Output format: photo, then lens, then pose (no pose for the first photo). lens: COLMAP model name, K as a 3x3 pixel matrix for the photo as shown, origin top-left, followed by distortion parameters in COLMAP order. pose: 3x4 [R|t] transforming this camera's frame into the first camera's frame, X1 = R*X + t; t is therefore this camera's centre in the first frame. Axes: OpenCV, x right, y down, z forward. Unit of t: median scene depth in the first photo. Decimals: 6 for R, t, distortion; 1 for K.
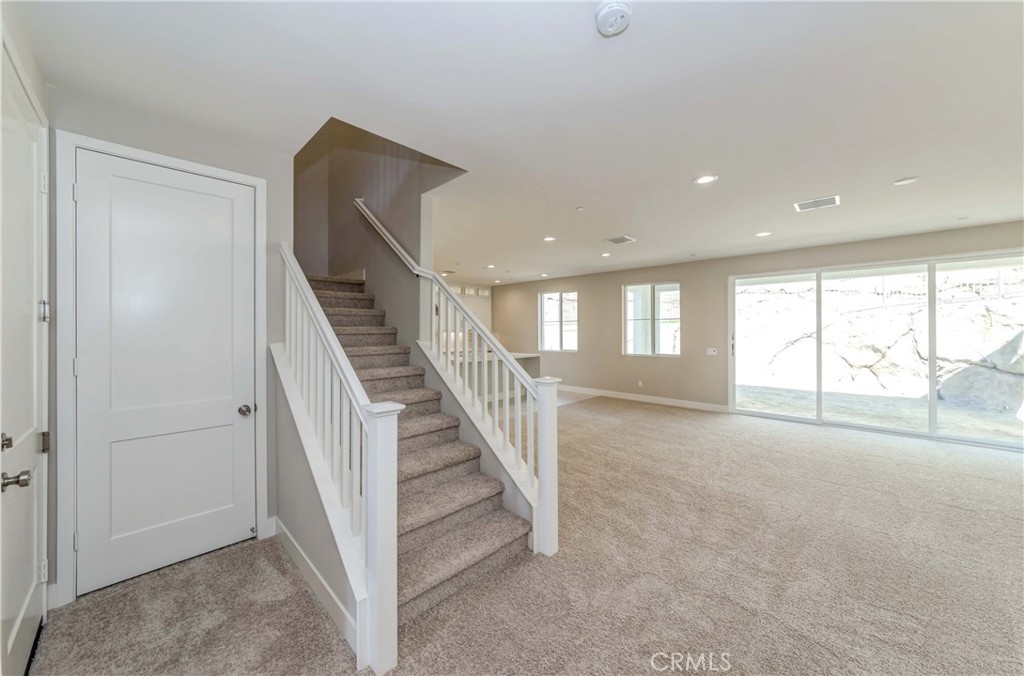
lens RADIAL K [[365.8, 0, 505.5], [0, 365.8, 329.0], [0, 0, 1]] dist [0.001481, 0.001156]
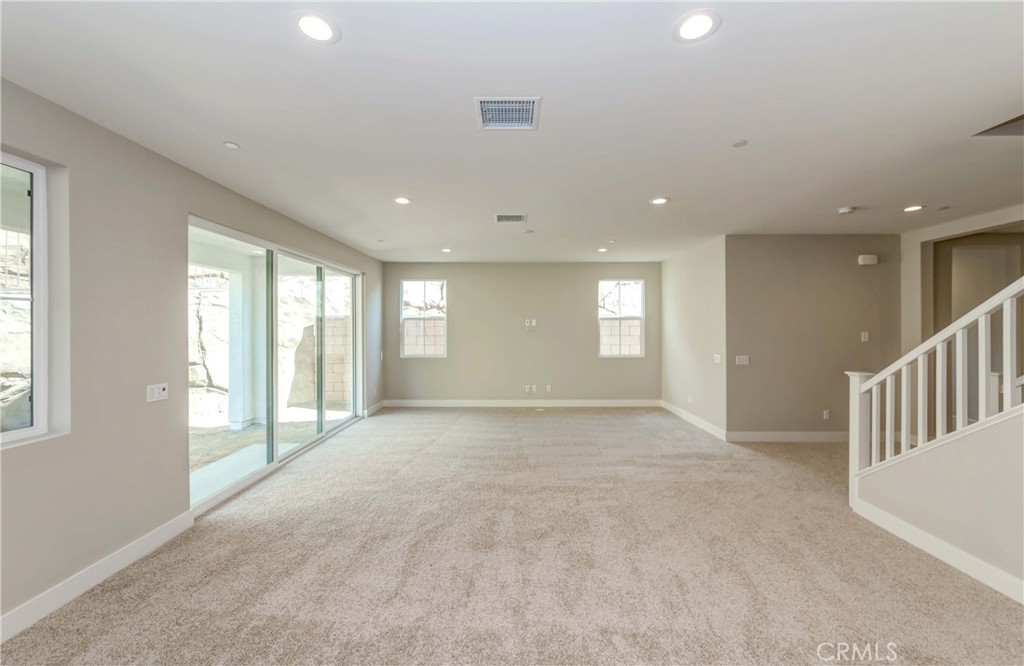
lens RADIAL K [[393.9, 0, 514.4], [0, 393.9, 328.2], [0, 0, 1]] dist [-0.004546, 0.000897]
pose [[-0.710589, -0.001094, 0.703607, 0.002818], [0.000745, 0.999997, 0.002308, -0.004532], [-0.703607, 0.002164, -0.710586, 0.791189]]
